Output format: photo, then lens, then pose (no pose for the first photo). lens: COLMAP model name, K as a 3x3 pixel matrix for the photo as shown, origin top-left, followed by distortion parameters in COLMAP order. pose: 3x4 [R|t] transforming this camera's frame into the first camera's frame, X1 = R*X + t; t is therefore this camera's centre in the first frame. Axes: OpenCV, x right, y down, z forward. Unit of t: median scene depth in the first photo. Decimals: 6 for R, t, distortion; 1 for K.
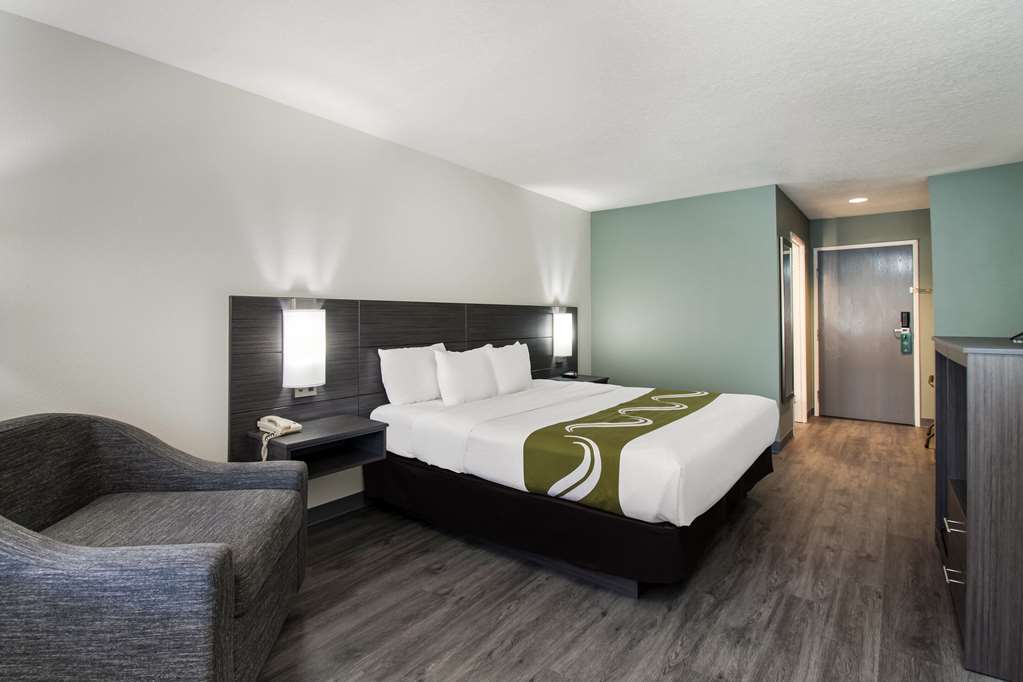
lens RADIAL K [[492.0, 0, 515.7], [0, 492.0, 332.0], [0, 0, 1]] dist [0.000135, -0.000059]
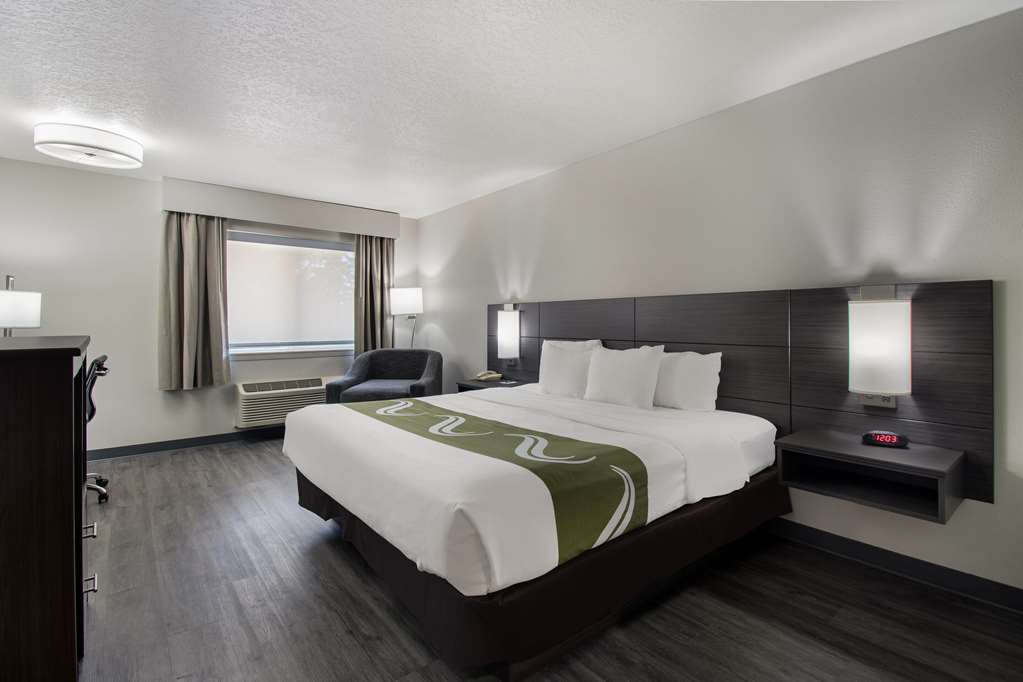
lens RADIAL K [[492.0, 0, 528.9], [0, 492.0, 317.1], [0, 0, 1]] dist [0.000135, -0.000059]
pose [[-0.231538, 0.011333, -0.972760, 0.839349], [-0.009009, 0.999864, 0.013793, -0.035245], [0.972784, 0.011957, -0.231405, 1.071600]]
